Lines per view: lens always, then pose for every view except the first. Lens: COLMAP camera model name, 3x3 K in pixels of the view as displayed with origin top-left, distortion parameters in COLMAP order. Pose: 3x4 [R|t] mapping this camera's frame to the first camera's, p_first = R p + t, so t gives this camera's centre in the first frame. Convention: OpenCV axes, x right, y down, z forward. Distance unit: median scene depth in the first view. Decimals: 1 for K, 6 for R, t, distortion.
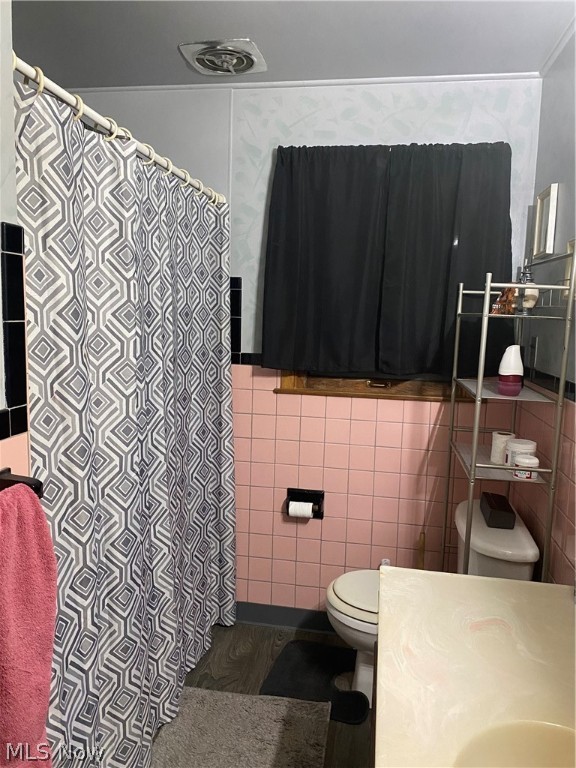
lens RADIAL K [[576.8, 0, 288.1], [0, 576.8, 382.0], [0, 0, 1]] dist [0.045034, -0.059504]
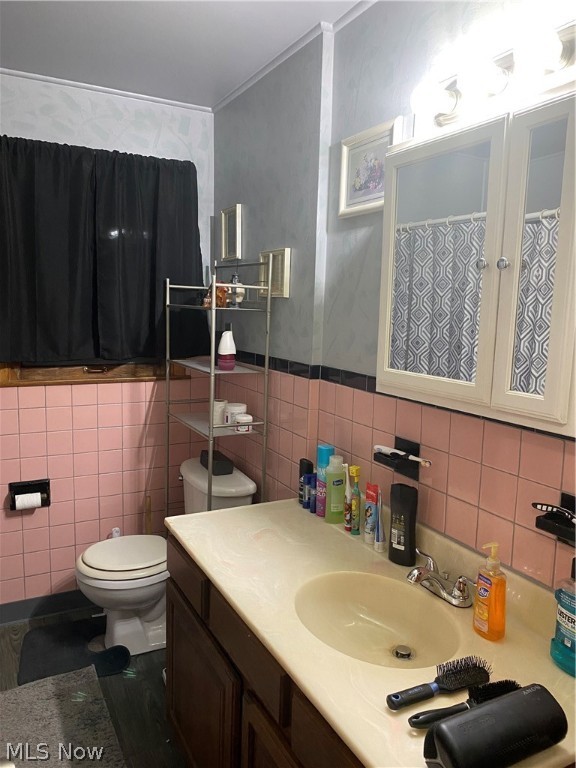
lens RADIAL K [[576.8, 0, 287.7], [0, 576.8, 381.1], [0, 0, 1]] dist [0.045034, -0.059504]
pose [[0.791537, -0.091931, 0.604167, -0.231967], [0.070926, 0.995759, 0.058594, -0.014800], [-0.606991, -0.003529, 0.794701, -0.079928]]
